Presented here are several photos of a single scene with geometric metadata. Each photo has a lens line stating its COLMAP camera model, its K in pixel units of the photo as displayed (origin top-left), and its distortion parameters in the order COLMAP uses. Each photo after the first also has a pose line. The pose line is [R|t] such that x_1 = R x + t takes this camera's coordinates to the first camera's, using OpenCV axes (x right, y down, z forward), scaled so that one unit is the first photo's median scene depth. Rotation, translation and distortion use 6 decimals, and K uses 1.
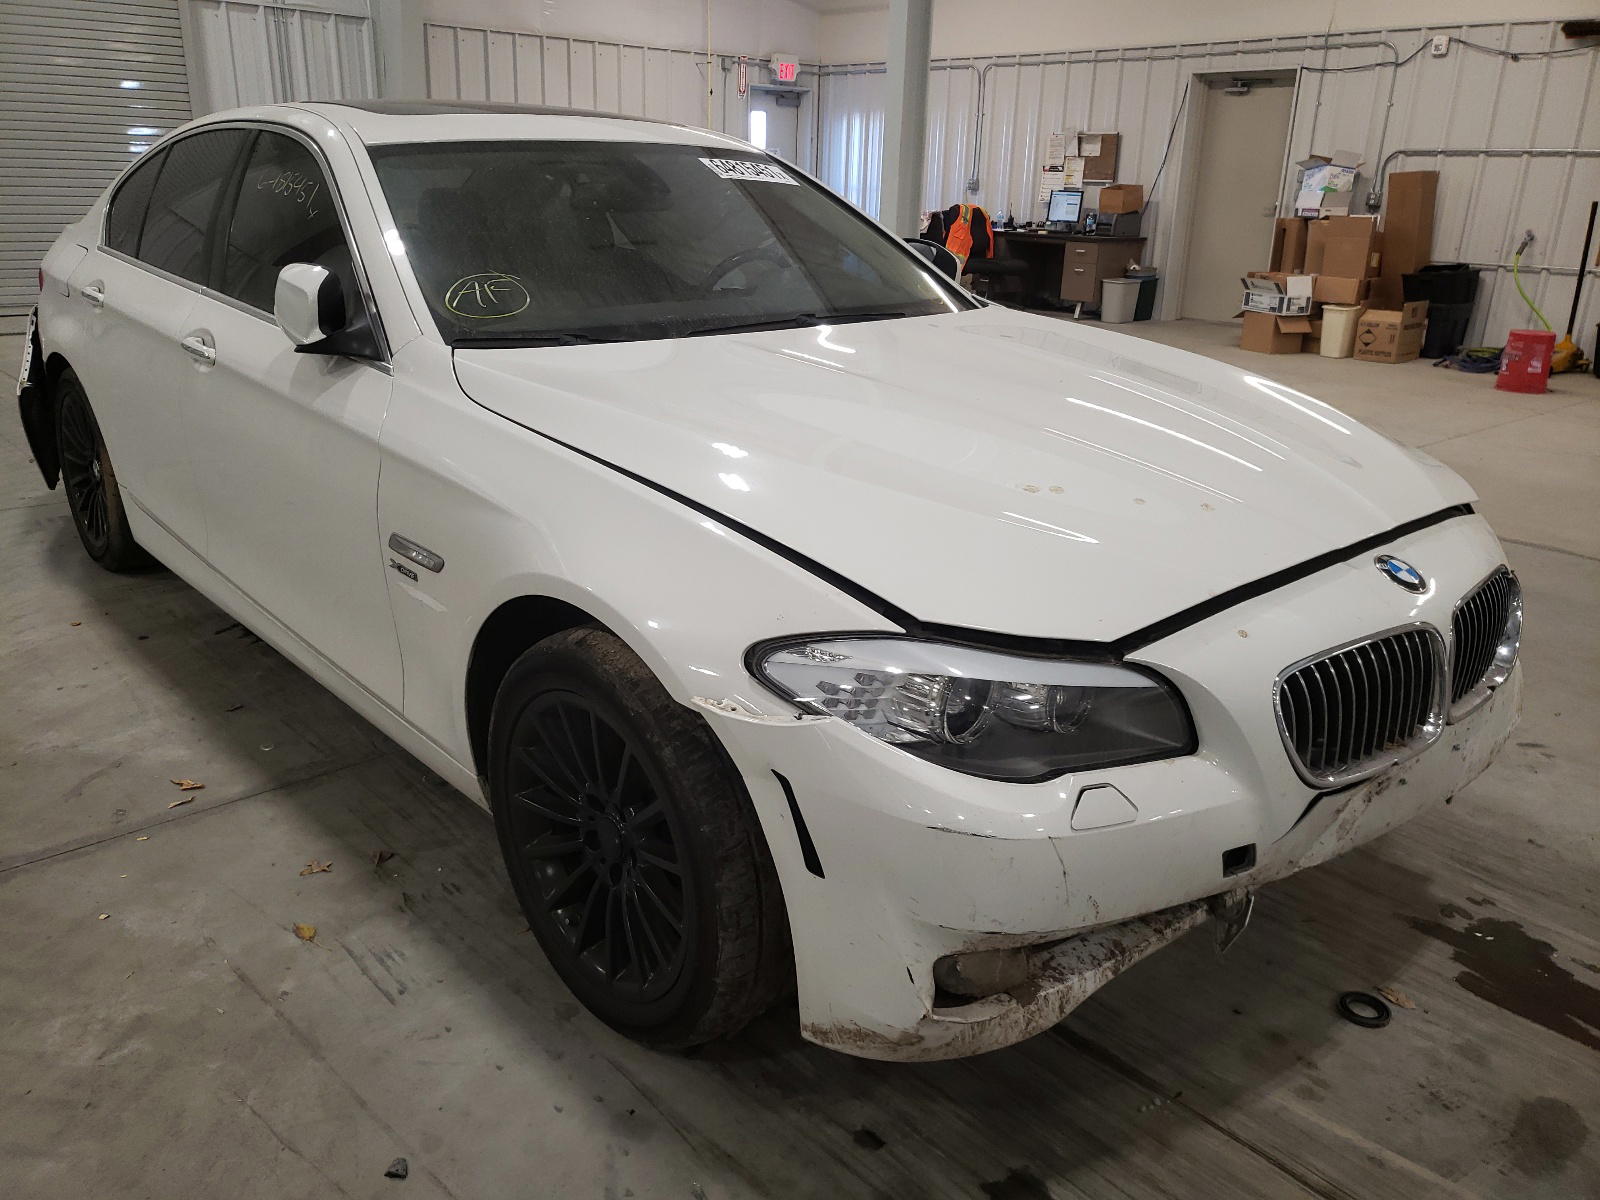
lens RADIAL K [[1254.4, 0, 796.2], [0, 1254.4, 597.9], [0, 0, 1]] dist [0.000243, 0.003185]
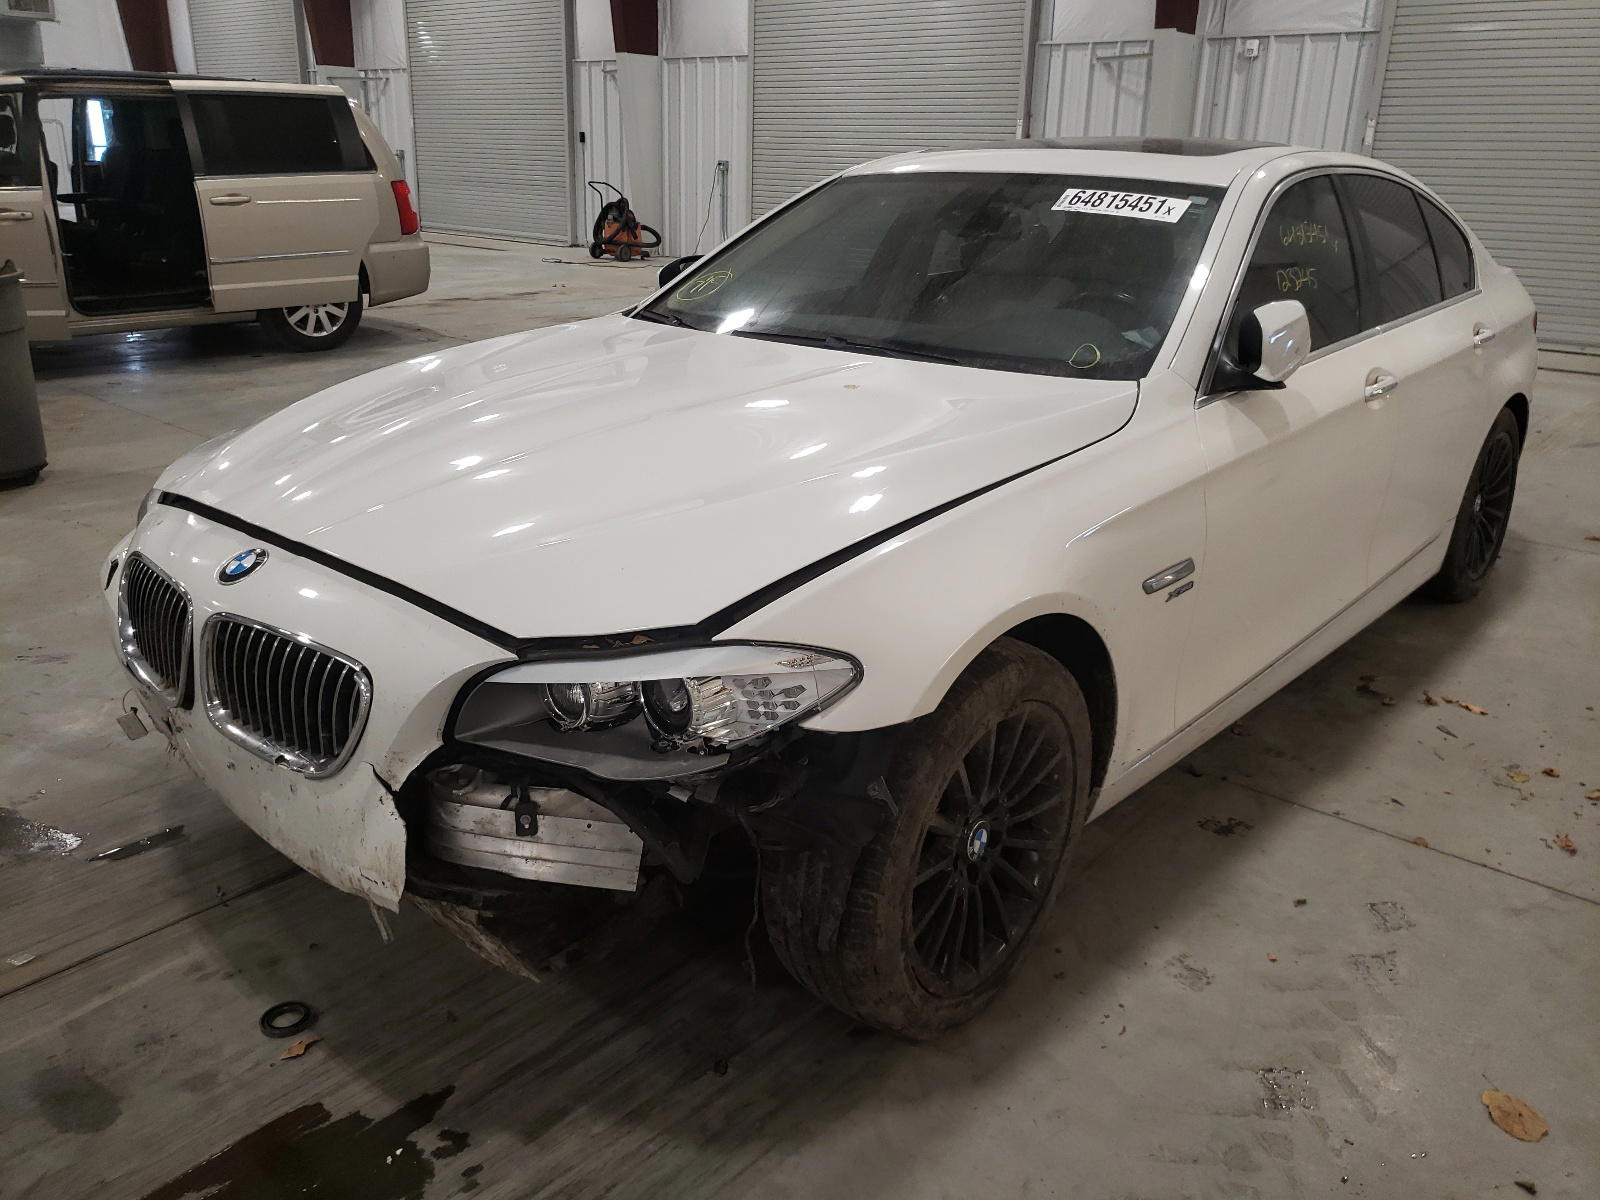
lens RADIAL K [[1254.4, 0, 795.7], [0, 1254.4, 591.8], [0, 0, 1]] dist [0.000243, 0.003185]
pose [[0.133415, 0.318013, -0.938652, 1.388933], [-0.356980, 0.898964, 0.253827, -0.388579], [0.924535, 0.301216, 0.233460, 1.083542]]
